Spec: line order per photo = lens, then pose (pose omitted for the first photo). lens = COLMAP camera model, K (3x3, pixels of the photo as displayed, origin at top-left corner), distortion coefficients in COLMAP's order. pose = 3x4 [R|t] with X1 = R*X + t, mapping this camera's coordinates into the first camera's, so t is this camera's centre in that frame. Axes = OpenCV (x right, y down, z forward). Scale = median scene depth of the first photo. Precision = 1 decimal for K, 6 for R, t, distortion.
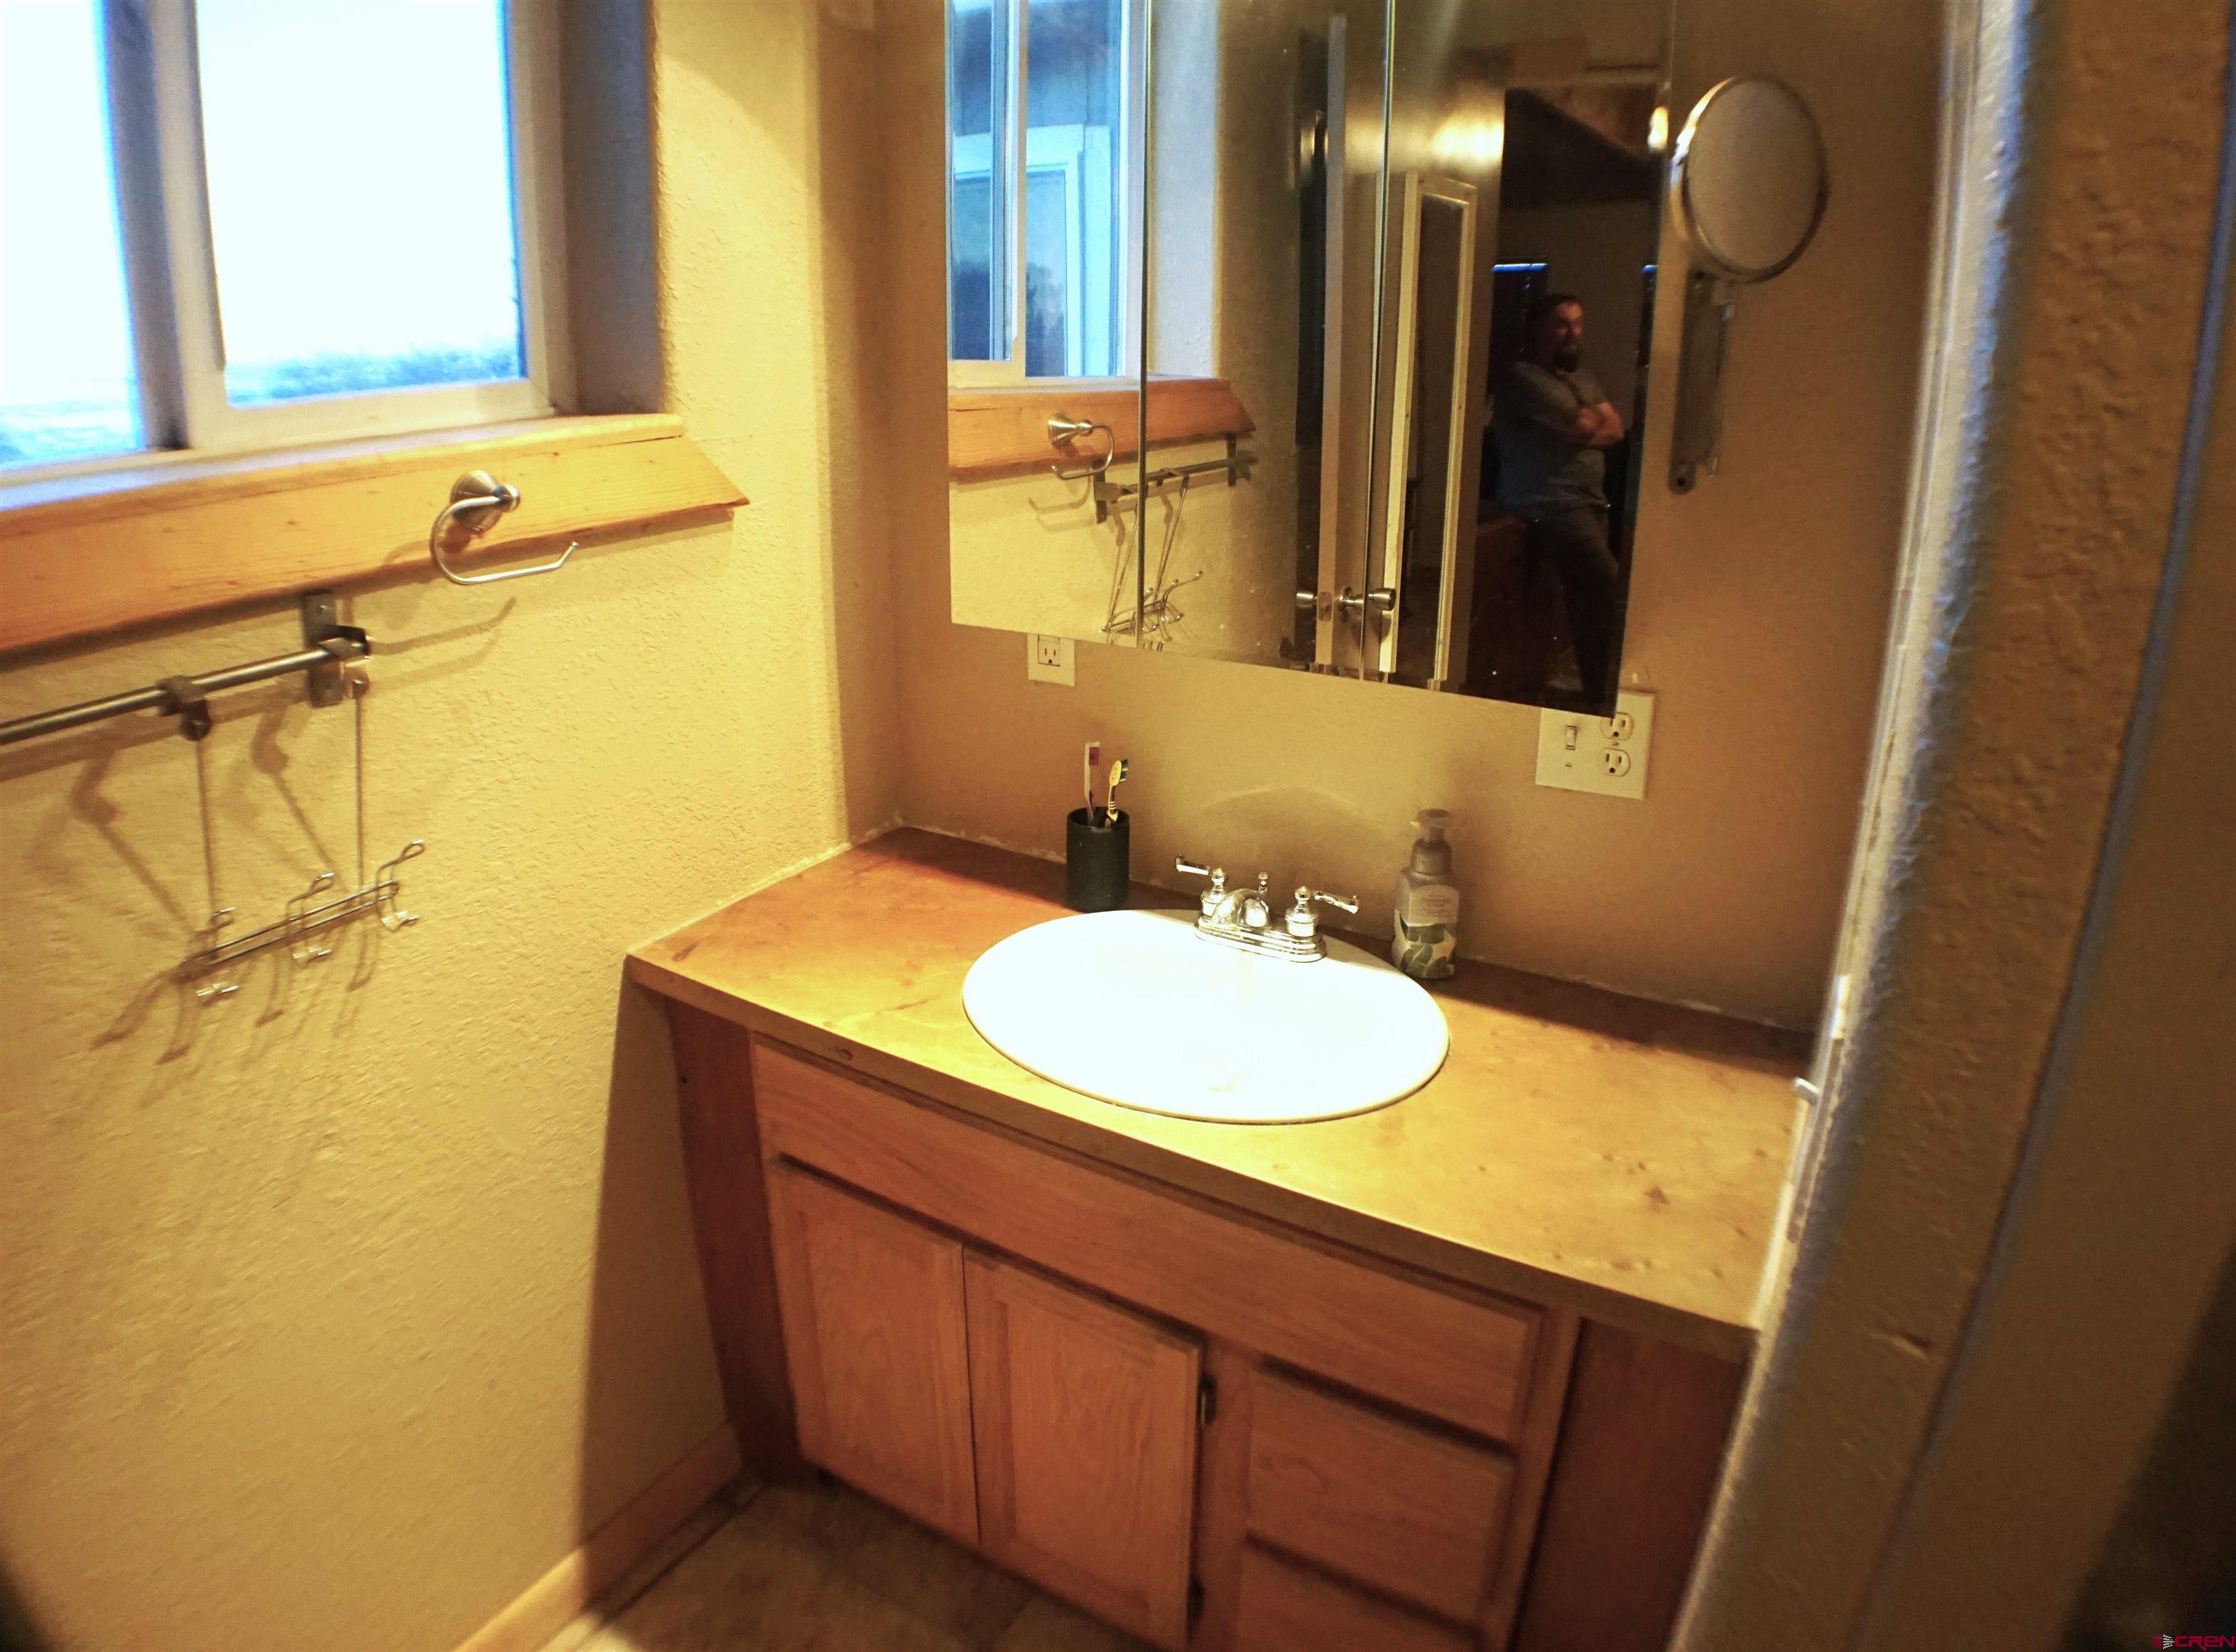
lens RADIAL K [[1398.1, 0, 1118.0], [0, 1398.1, 826.0], [0, 0, 1]] dist [-0.134018, 0.000226]
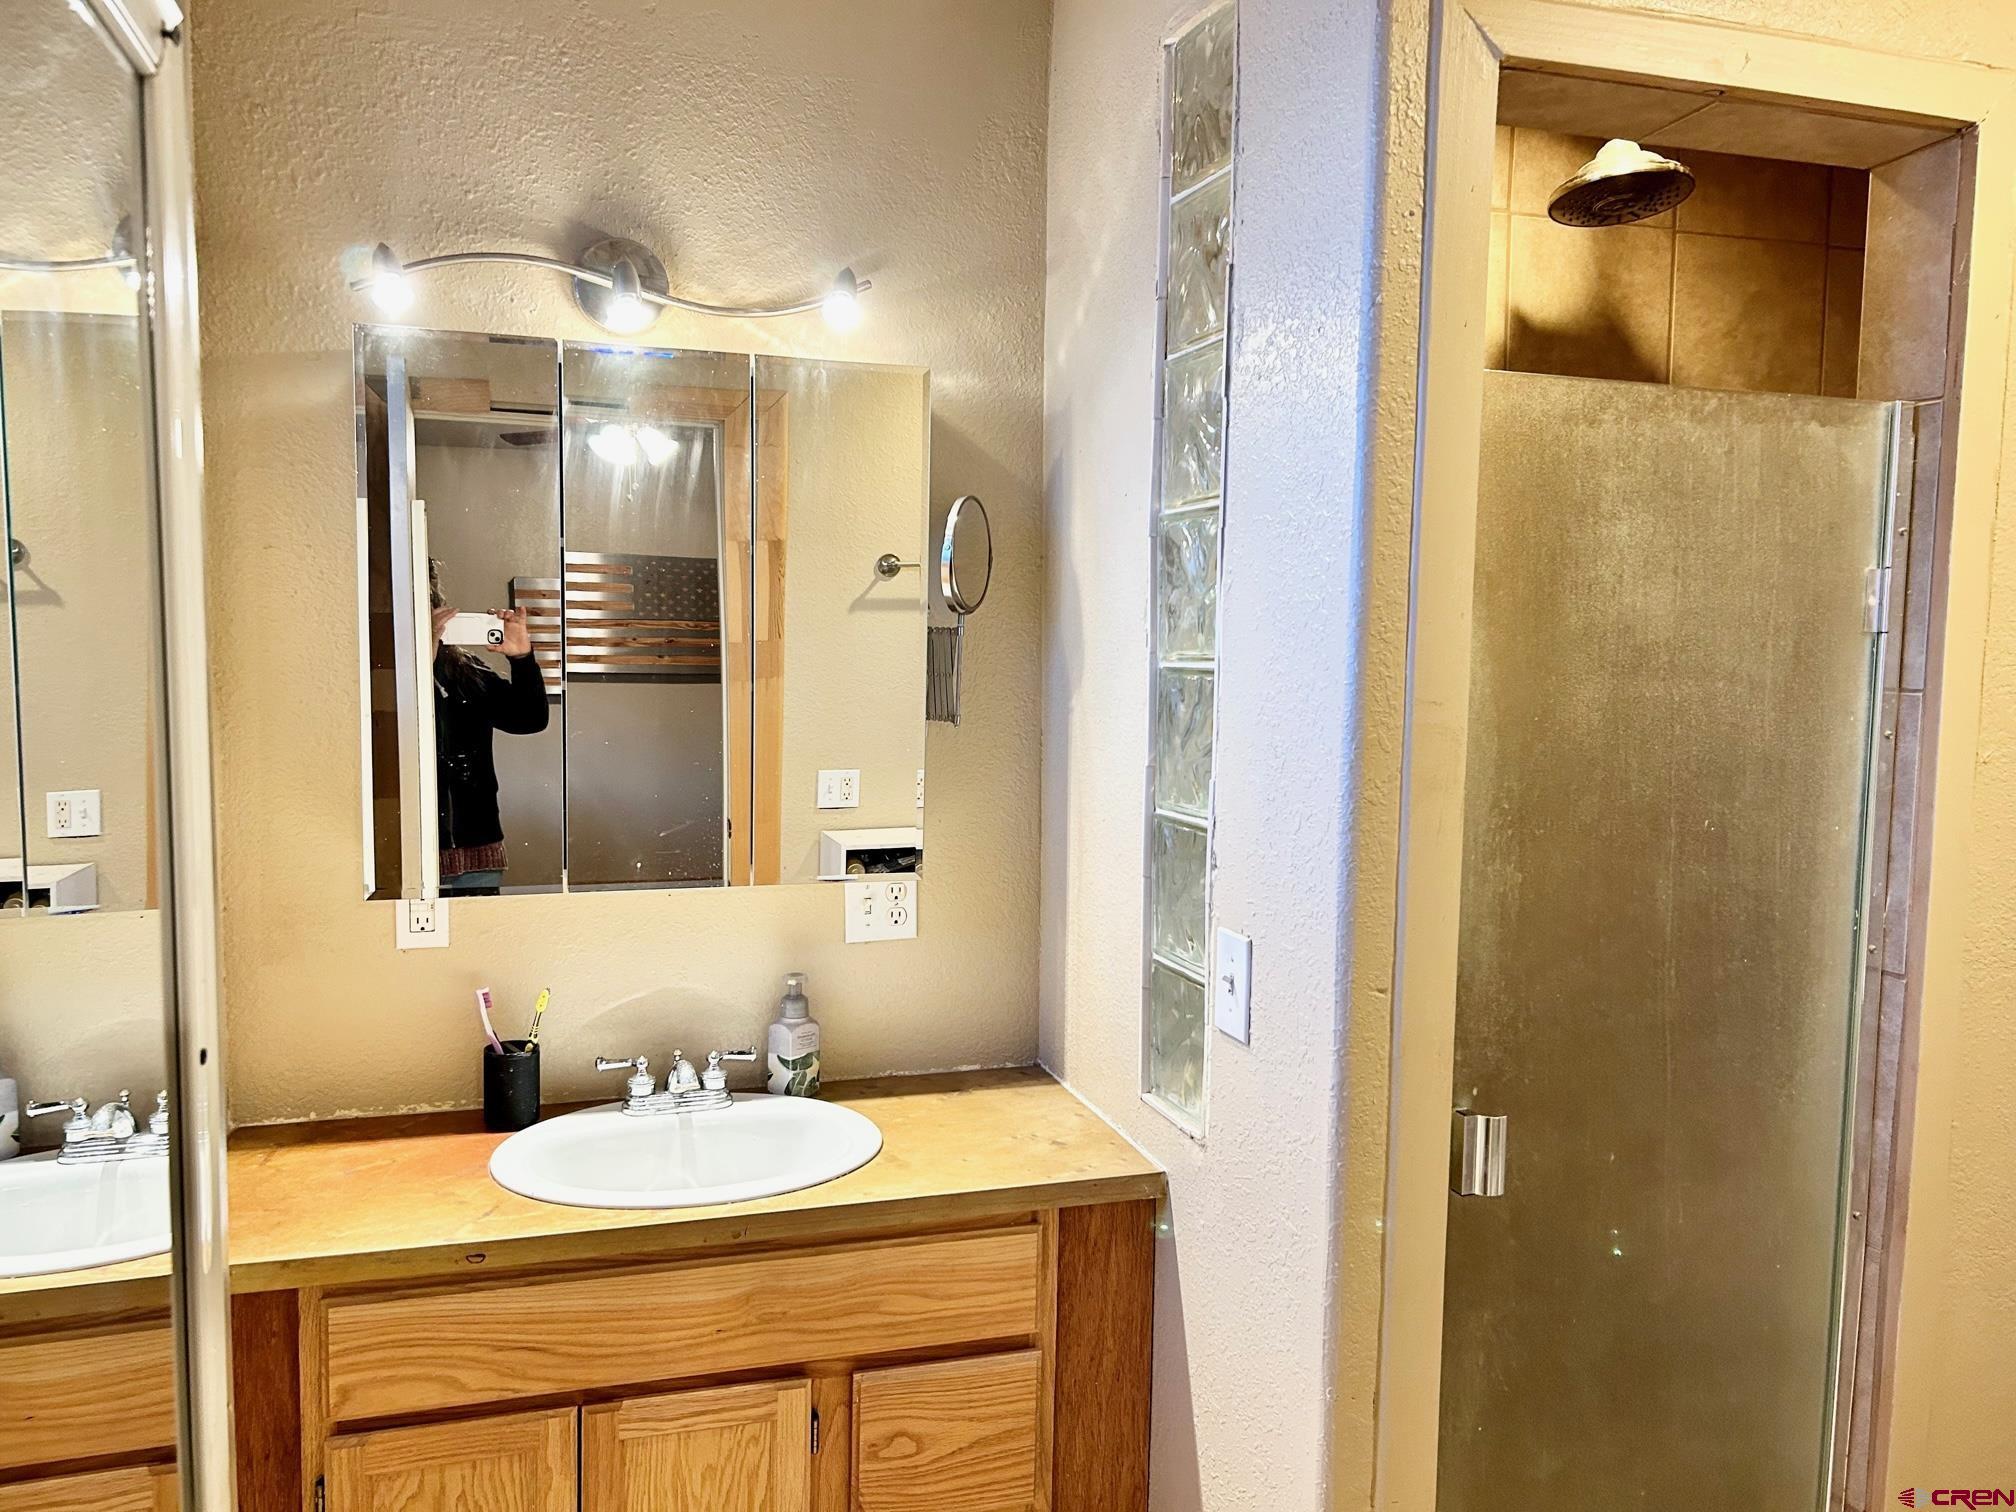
lens RADIAL K [[1520.7, 0, 1025.3], [0, 1520.7, 765.4], [0, 0, 1]] dist [0.003887, 0.003857]
pose [[0.664720, -0.064735, 0.744283, -0.742247], [0.258208, 0.954753, -0.147565, 0.076277], [-0.701054, 0.290269, 0.651358, -0.230179]]
